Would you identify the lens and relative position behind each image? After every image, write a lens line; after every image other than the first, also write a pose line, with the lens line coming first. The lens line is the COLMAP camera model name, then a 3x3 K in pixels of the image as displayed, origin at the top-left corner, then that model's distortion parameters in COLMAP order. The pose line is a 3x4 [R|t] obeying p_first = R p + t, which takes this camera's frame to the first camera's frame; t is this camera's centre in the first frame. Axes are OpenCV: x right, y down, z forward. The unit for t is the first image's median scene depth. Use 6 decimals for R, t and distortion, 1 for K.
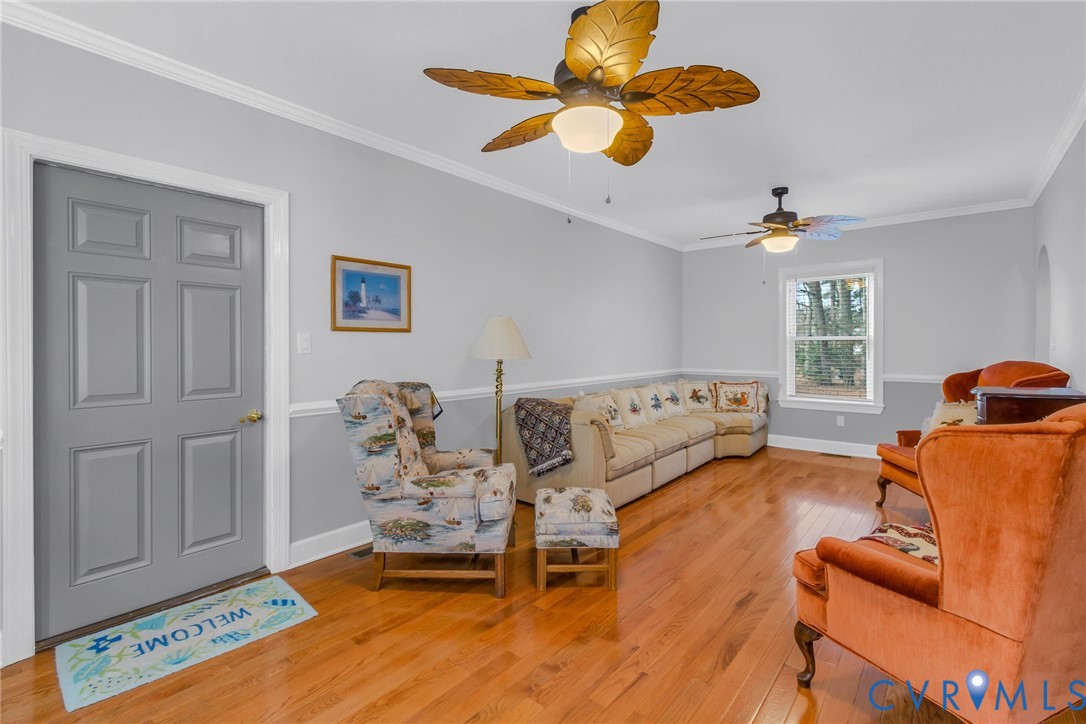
lens RADIAL K [[489.1, 0, 540.5], [0, 489.1, 343.6], [0, 0, 1]] dist [0.002133, 0.000079]
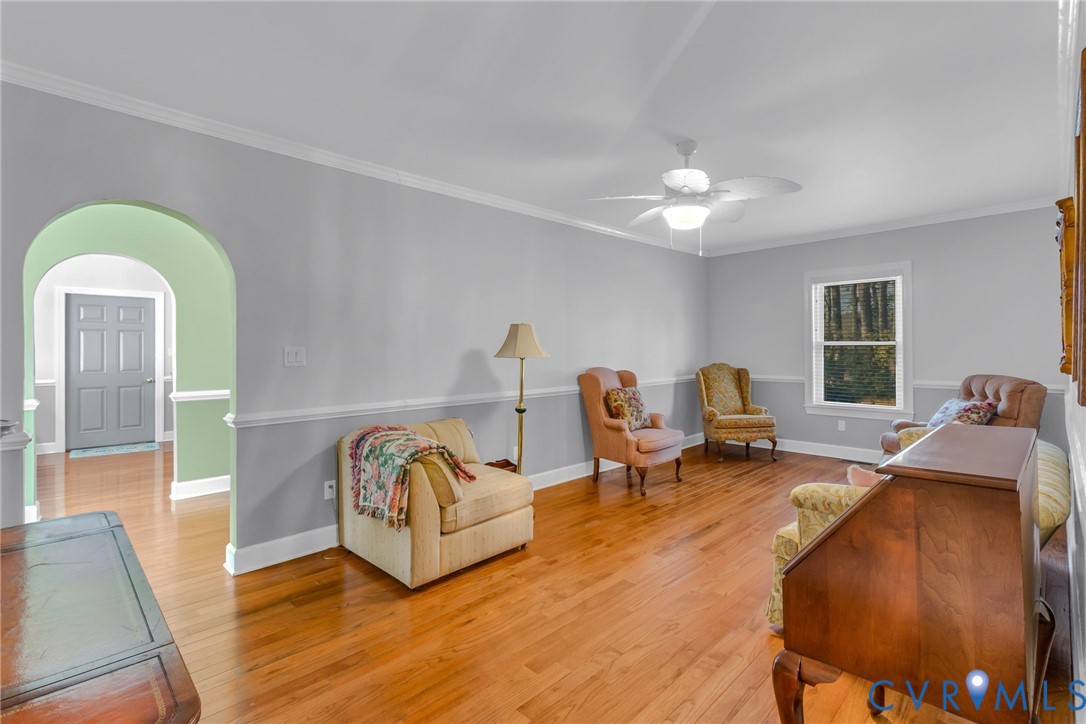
lens RADIAL K [[499.5, 0, 547.3], [0, 499.5, 348.5], [0, 0, 1]] dist [0.008859, 0.000111]
pose [[0.995951, -0.004078, -0.089805, 1.354549], [0.003844, 0.999989, -0.002782, -0.003060], [0.089815, 0.002426, 0.995955, -1.124894]]
